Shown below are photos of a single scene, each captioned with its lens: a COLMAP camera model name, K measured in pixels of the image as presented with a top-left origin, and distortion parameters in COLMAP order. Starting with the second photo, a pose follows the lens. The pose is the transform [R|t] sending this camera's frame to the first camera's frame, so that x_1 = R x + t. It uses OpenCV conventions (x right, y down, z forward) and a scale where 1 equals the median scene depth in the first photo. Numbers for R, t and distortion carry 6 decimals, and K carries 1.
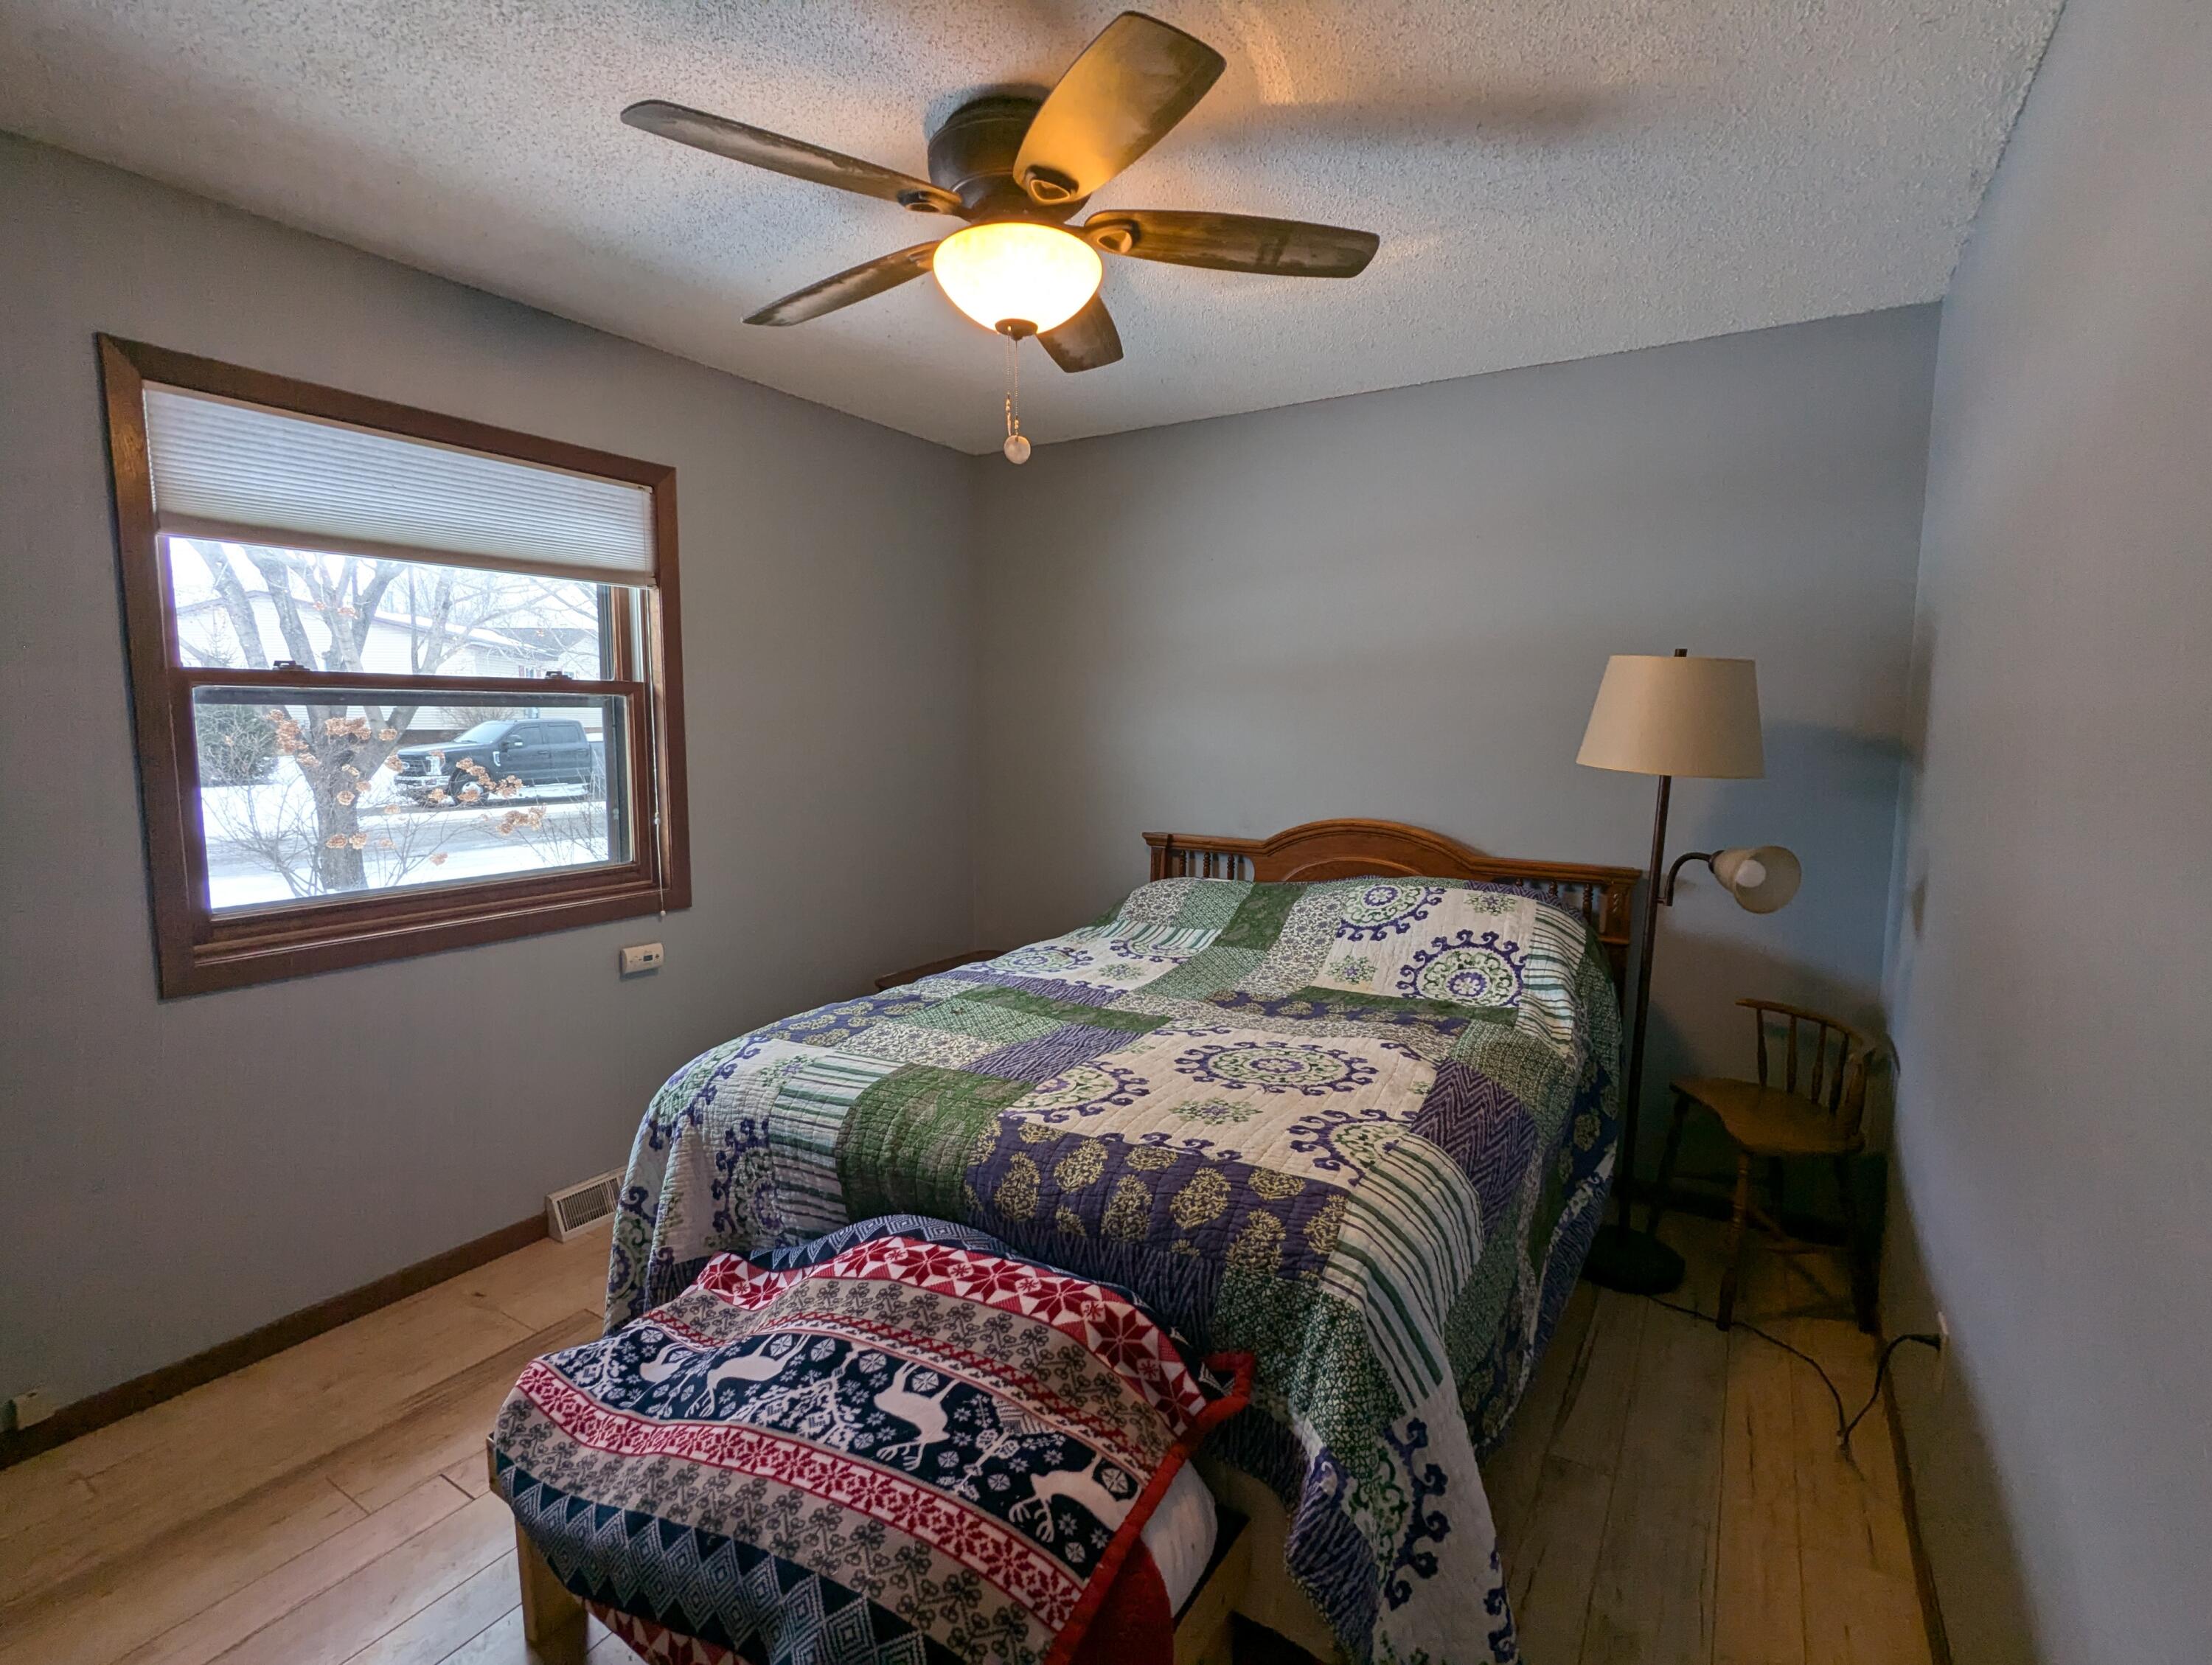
lens RADIAL K [[1040.4, 0, 1106.0], [0, 1040.4, 832.5], [0, 0, 1]] dist [-0.008319, 0.000241]
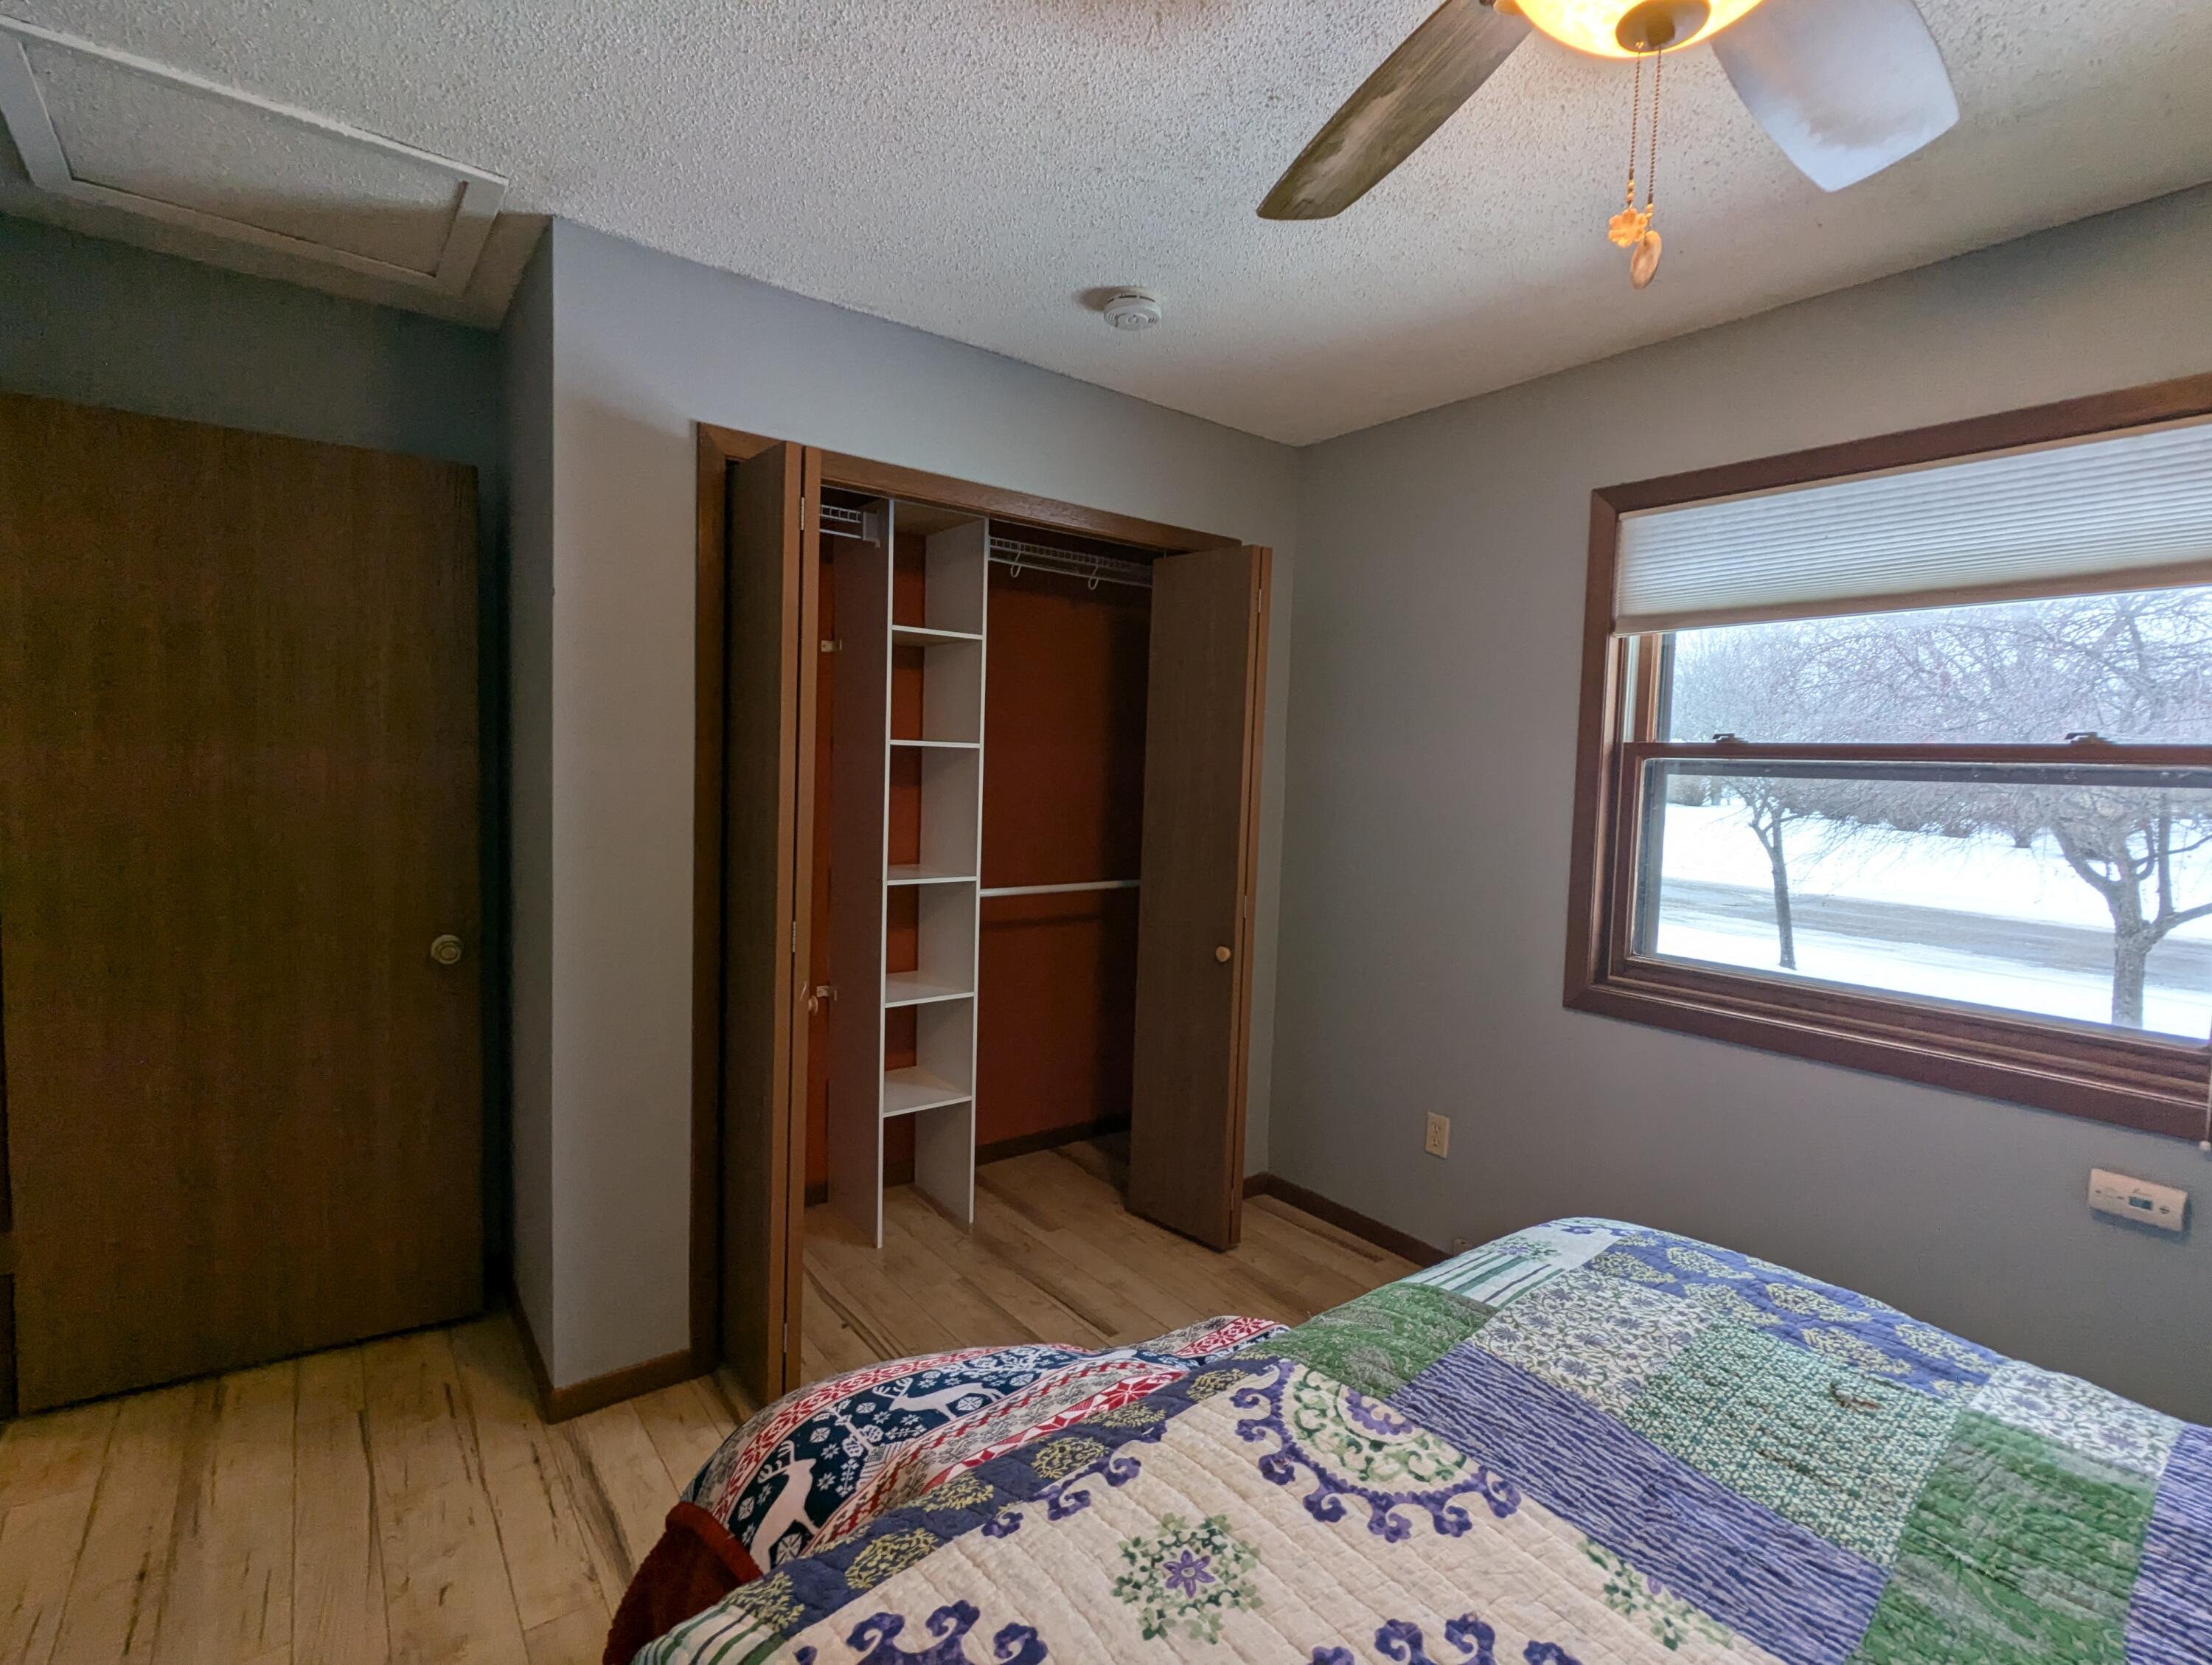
lens RADIAL K [[1042.9, 0, 1106.0], [0, 1042.9, 832.5], [0, 0, 1]] dist [-0.003214, 0.001816]
pose [[-0.349815, 0.044812, -0.935746, 0.524631], [-0.138617, 0.985384, 0.099009, -0.108784], [0.926507, 0.164346, -0.338490, 1.007638]]
